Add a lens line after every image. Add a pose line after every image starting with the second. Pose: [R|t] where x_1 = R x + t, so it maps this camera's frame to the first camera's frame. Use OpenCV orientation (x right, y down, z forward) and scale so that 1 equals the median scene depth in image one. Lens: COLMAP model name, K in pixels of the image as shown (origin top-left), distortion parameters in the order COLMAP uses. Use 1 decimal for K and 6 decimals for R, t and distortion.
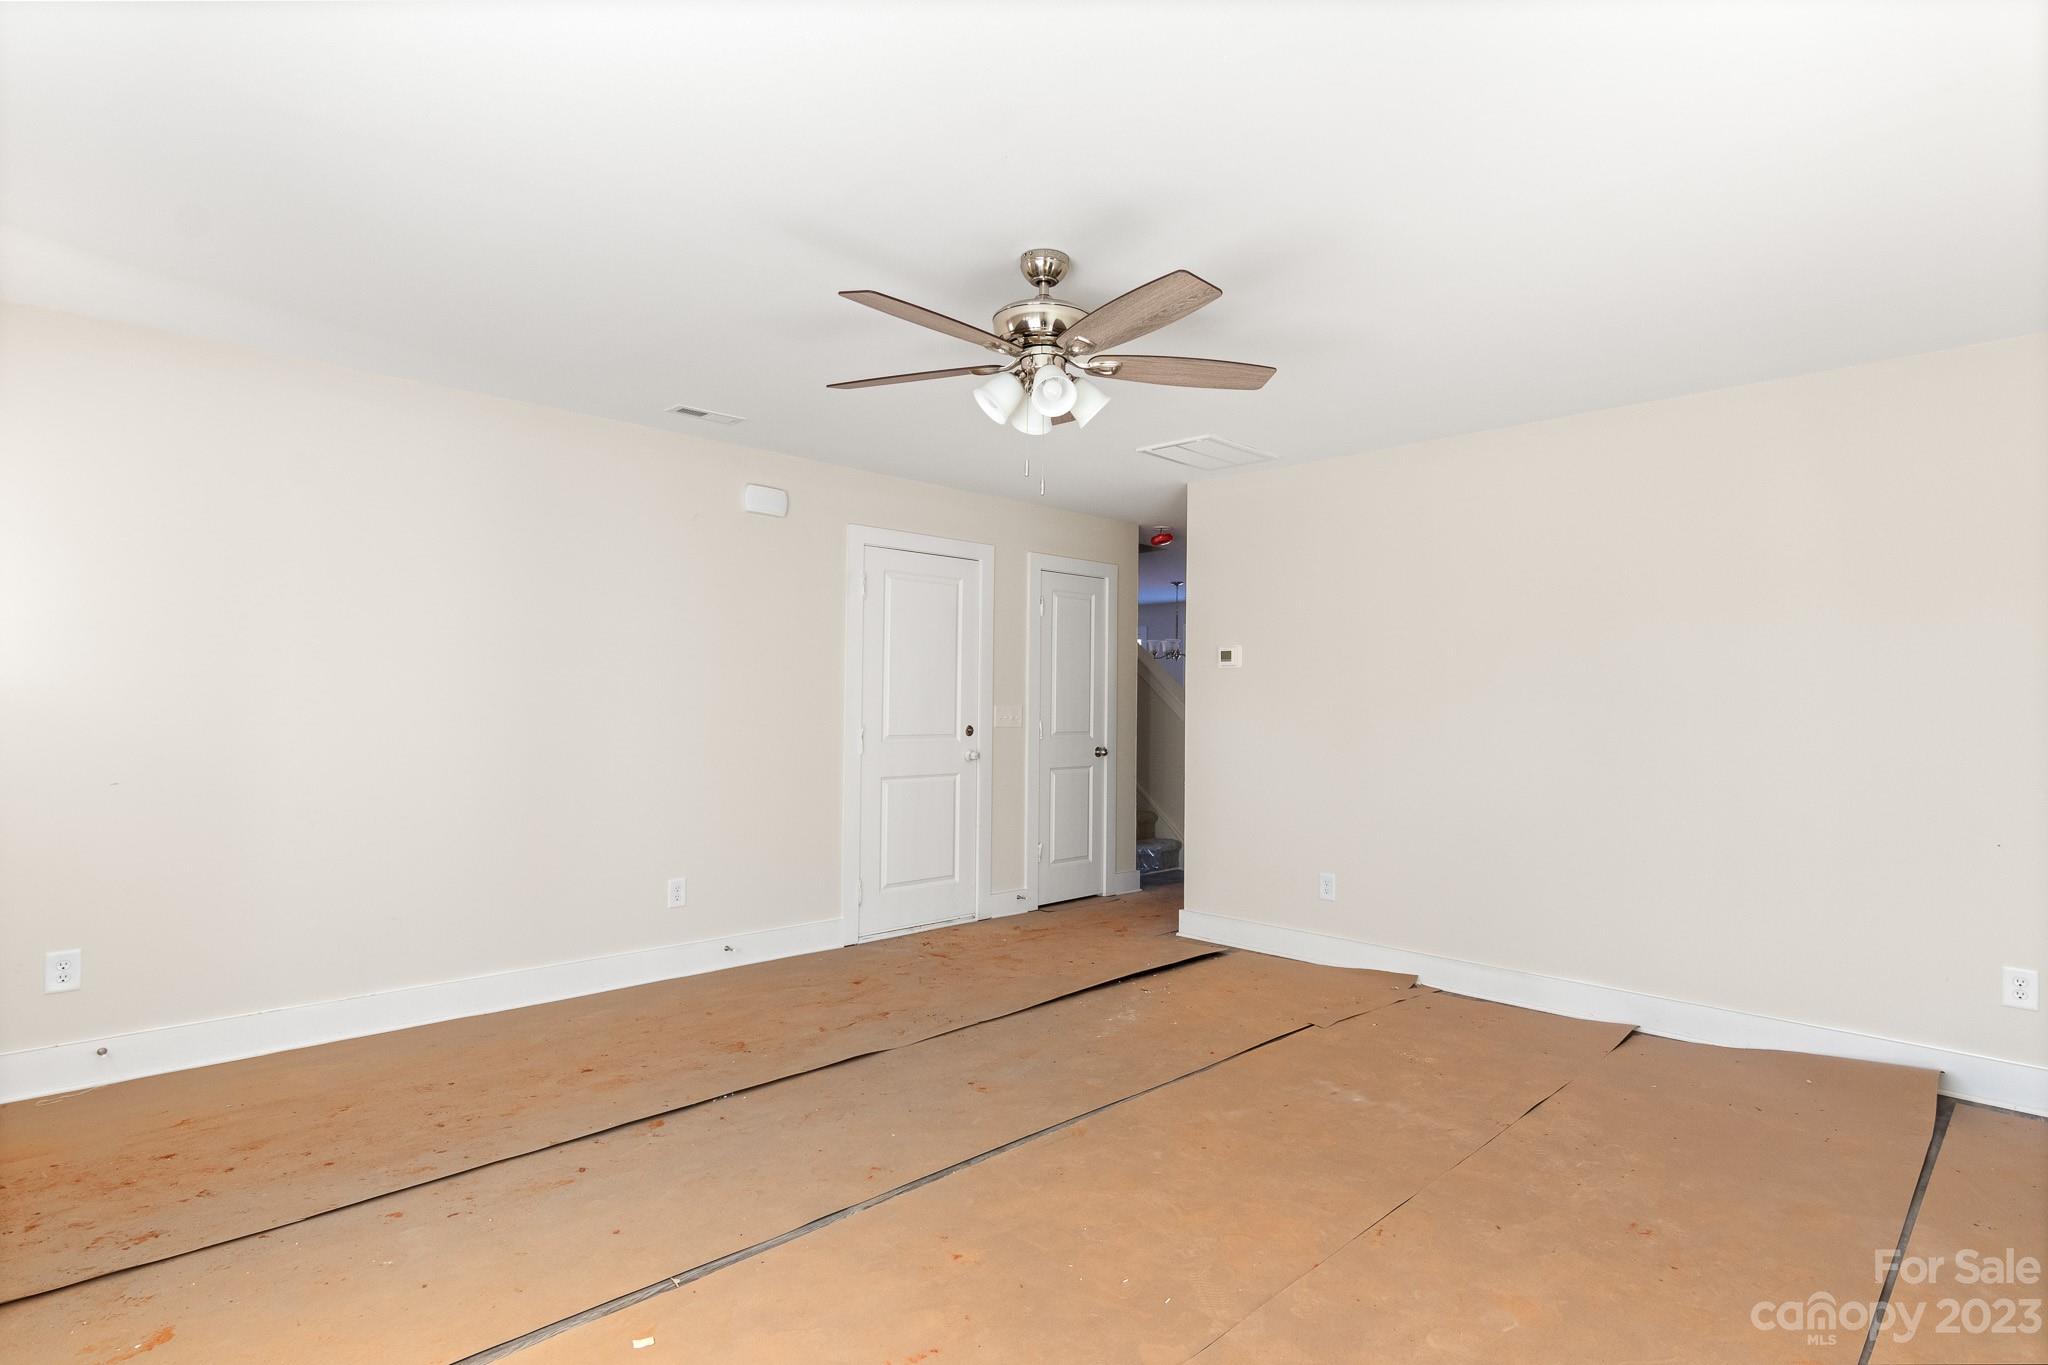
lens RADIAL K [[1040.9, 0, 1023.0], [0, 1040.9, 676.8], [0, 0, 1]] dist [0.000026, -0.001702]
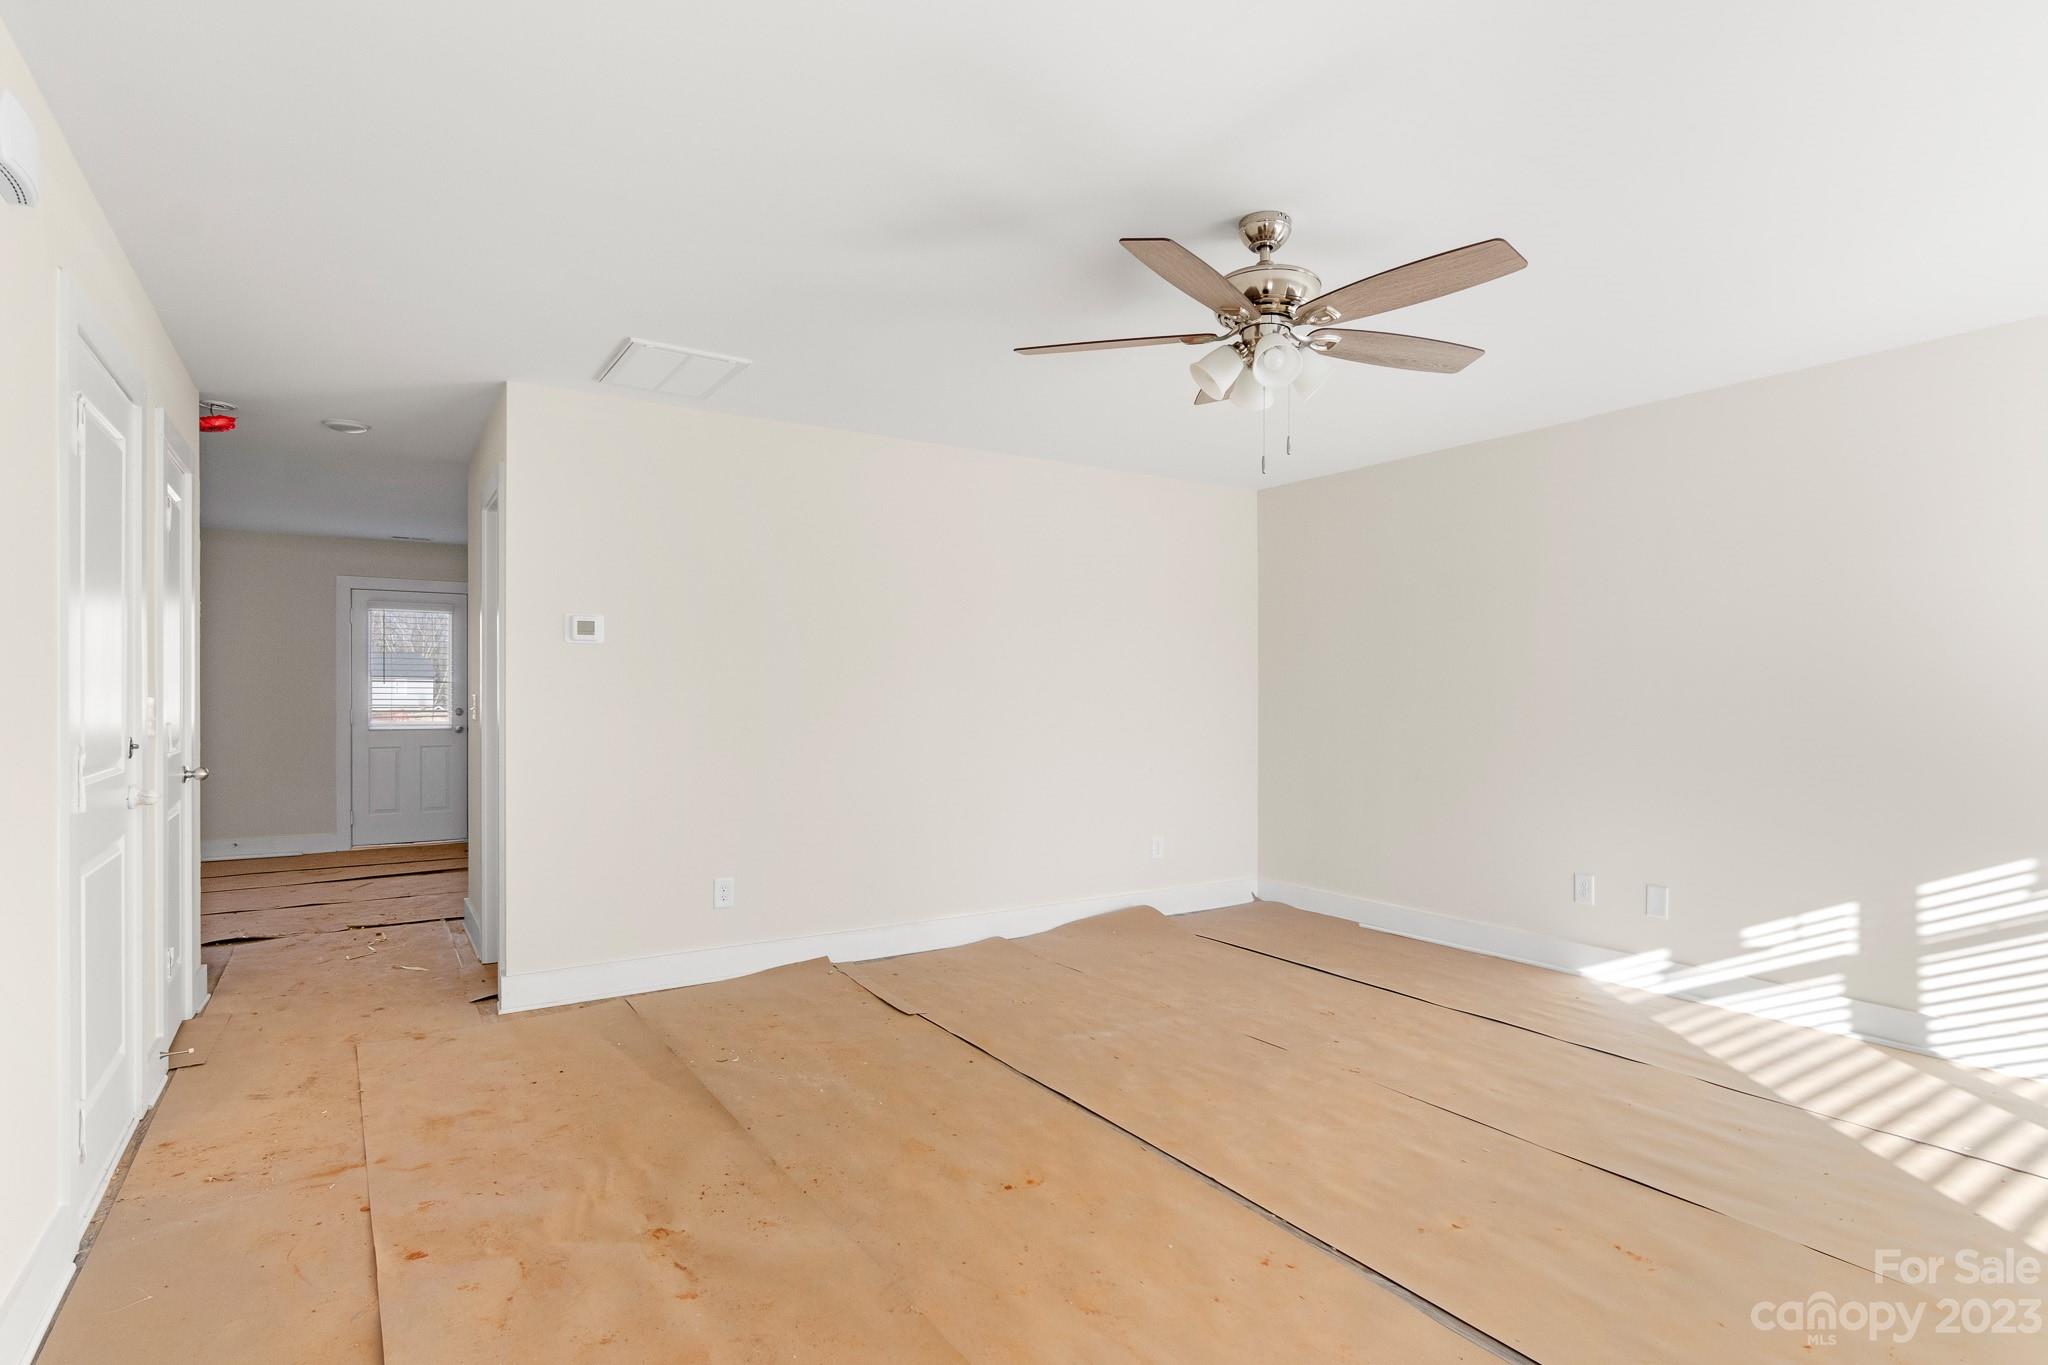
lens RADIAL K [[1040.9, 0, 1025.8], [0, 1040.9, 693.5], [0, 0, 1]] dist [0.000026, -0.001702]
pose [[0.198852, -0.007806, 0.979999, -0.582336], [-0.022743, 0.999662, 0.012577, 0.013542], [-0.979766, -0.024790, 0.198607, 0.620656]]
